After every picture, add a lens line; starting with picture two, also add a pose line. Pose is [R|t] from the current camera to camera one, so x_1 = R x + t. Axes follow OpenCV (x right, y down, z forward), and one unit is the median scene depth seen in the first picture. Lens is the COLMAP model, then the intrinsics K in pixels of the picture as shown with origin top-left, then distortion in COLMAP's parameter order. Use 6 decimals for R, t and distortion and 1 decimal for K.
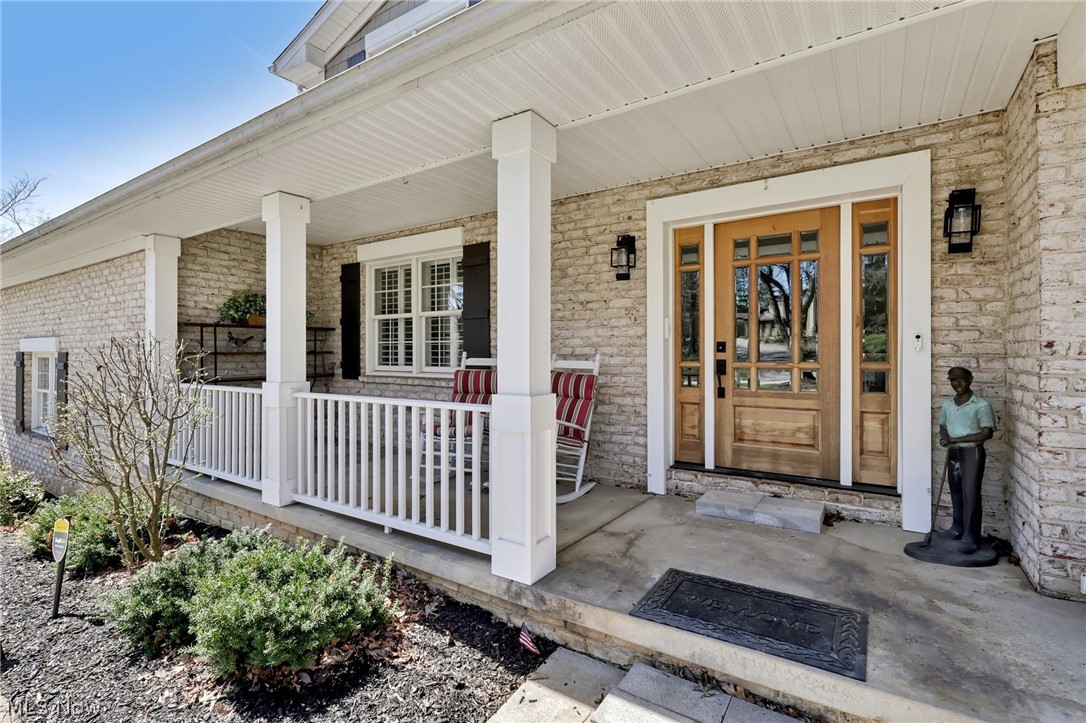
lens RADIAL K [[510.3, 0, 543.0], [0, 510.3, 361.5], [0, 0, 1]] dist [-0.001799, -0.000036]
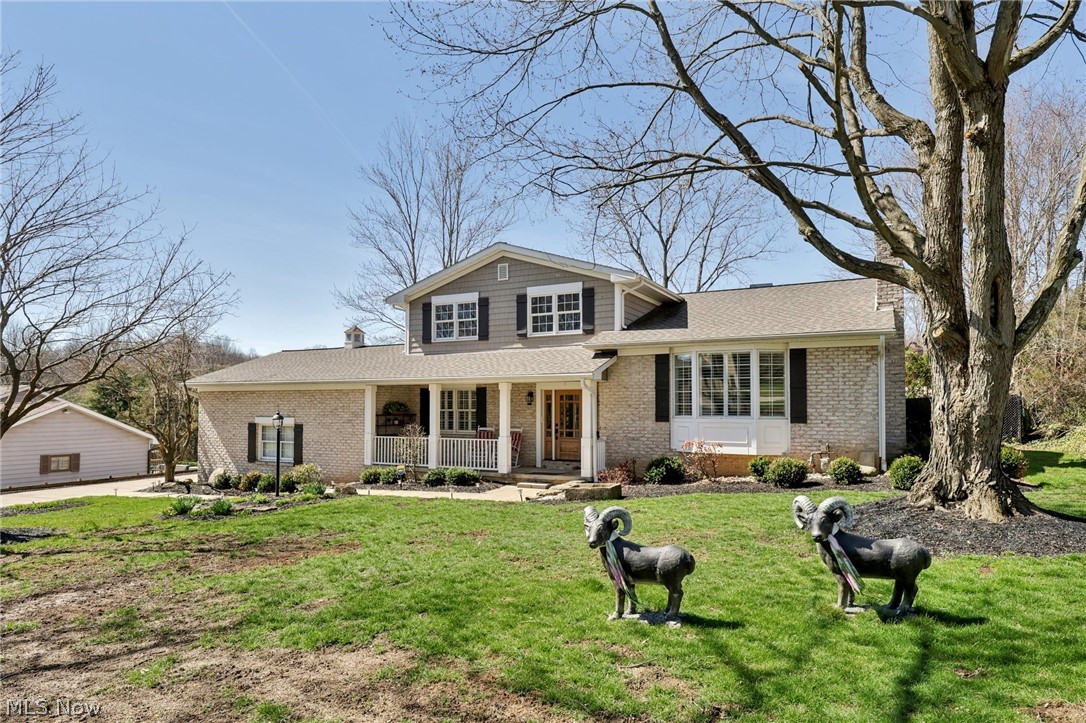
lens RADIAL K [[637.0, 0, 543.0], [0, 637.0, 361.5], [0, 0, 1]] dist [0.000998, -0.000009]
pose [[0.993725, 0.011252, 0.111283, -0.172796], [-0.001066, 0.995835, -0.091167, -0.045863], [-0.111846, 0.090476, 0.989598, -2.429423]]
